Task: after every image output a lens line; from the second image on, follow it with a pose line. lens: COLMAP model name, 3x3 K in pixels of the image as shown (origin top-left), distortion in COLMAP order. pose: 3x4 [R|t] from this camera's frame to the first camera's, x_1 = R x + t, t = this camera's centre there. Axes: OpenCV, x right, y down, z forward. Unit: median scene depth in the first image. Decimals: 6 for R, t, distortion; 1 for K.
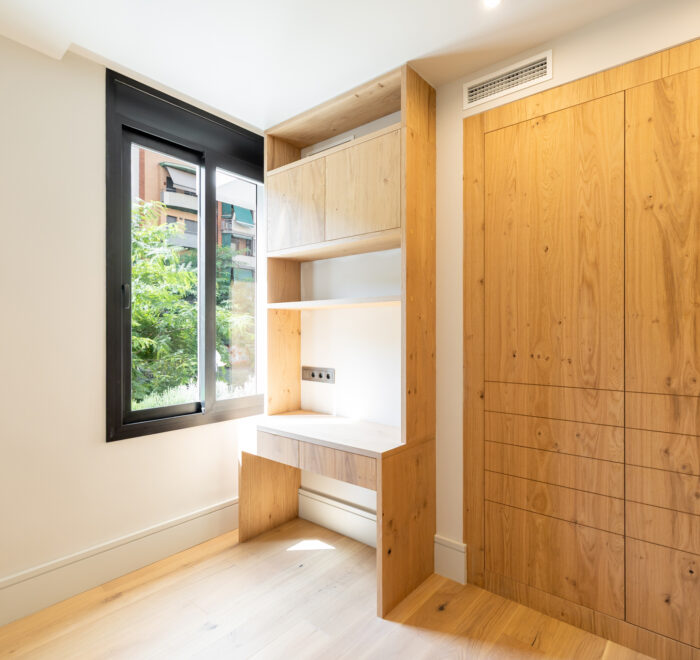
lens RADIAL K [[425.5, 0, 350.9], [0, 425.5, 331.8], [0, 0, 1]] dist [0.005383, -0.002805]
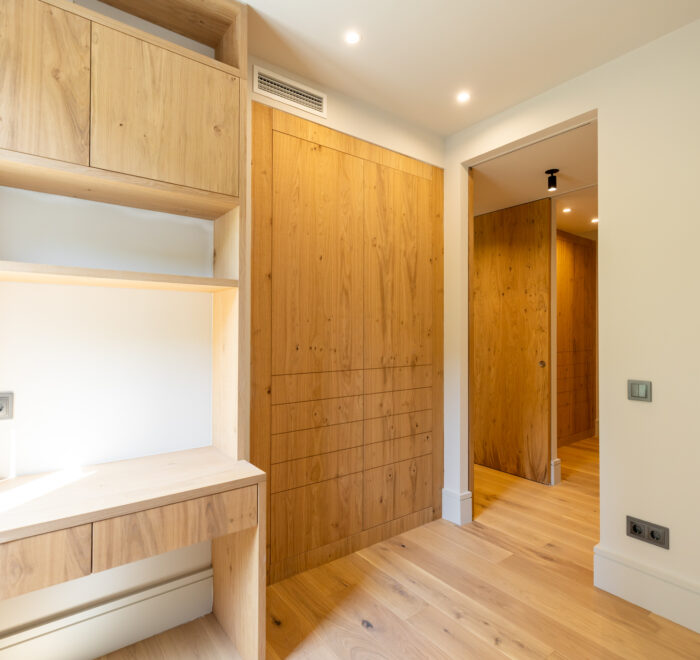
lens RADIAL K [[425.5, 0, 349.5], [0, 425.5, 329.3], [0, 0, 1]] dist [0.005383, -0.002805]
pose [[0.217861, 0.008733, 0.975941, -0.704092], [-0.002438, 0.999962, -0.008404, 0.016221], [-0.975977, -0.000549, 0.217874, 0.680257]]
